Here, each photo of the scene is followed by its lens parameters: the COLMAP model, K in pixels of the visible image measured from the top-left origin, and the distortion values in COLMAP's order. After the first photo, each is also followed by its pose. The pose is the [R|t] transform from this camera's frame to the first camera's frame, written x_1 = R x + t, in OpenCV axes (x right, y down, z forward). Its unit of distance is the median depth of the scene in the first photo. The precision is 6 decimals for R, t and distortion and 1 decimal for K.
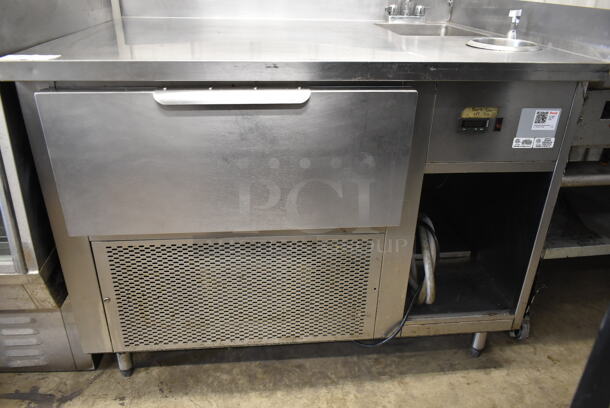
lens RADIAL K [[469.2, 0, 303.9], [0, 469.2, 203.4], [0, 0, 1]] dist [-0.025815, 0.017528]
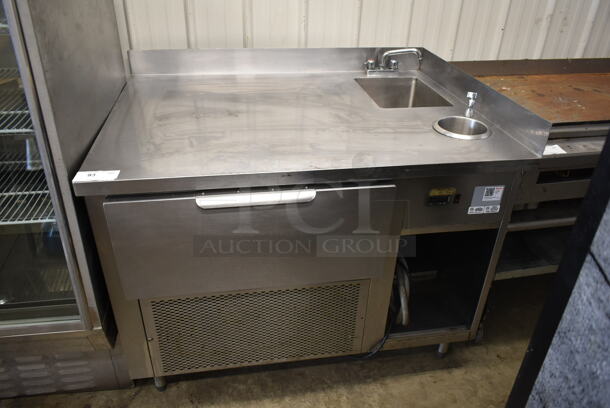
lens RADIAL K [[469.2, 0, 302.8], [0, 469.2, 204.4], [0, 0, 1]] dist [-0.025815, 0.017528]
pose [[0.997767, -0.030081, 0.059637, -0.072803], [0.025163, 0.996350, 0.081571, -0.224673], [-0.061873, -0.079889, 0.994882, -0.218769]]
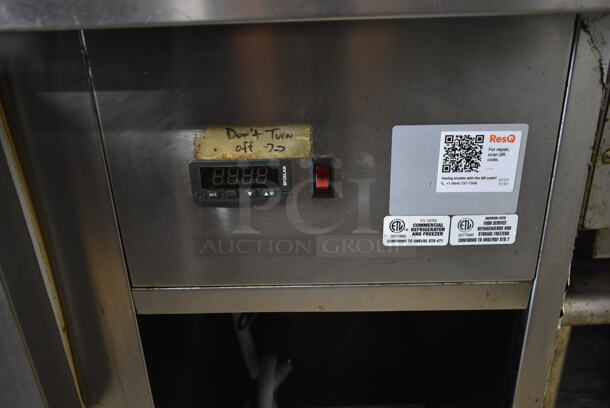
lens RADIAL K [[469.2, 0, 305.2], [0, 469.2, 204.8], [0, 0, 1]] dist [-0.025815, 0.017528]
pose [[0.990982, -0.003749, -0.133945, 0.372229], [-0.004197, 0.998250, -0.058994, -0.109418], [0.133931, 0.059024, 0.989231, 0.565007]]
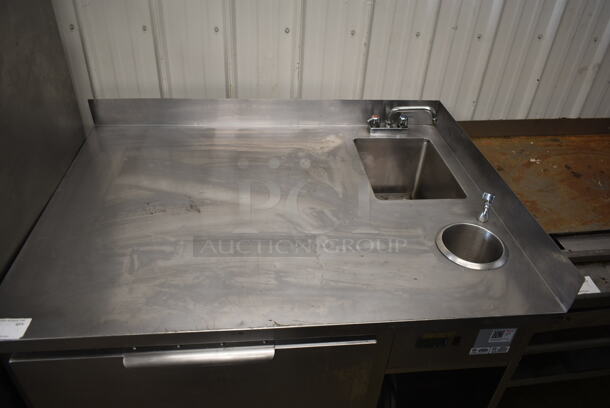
lens RADIAL K [[469.2, 0, 304.5], [0, 469.2, 204.3], [0, 0, 1]] dist [-0.025815, 0.017528]
pose [[0.999676, 0.019809, 0.015983, 0.042019], [-0.022123, 0.986739, 0.160798, -0.527704], [-0.012586, -0.161099, 0.986858, 0.012442]]
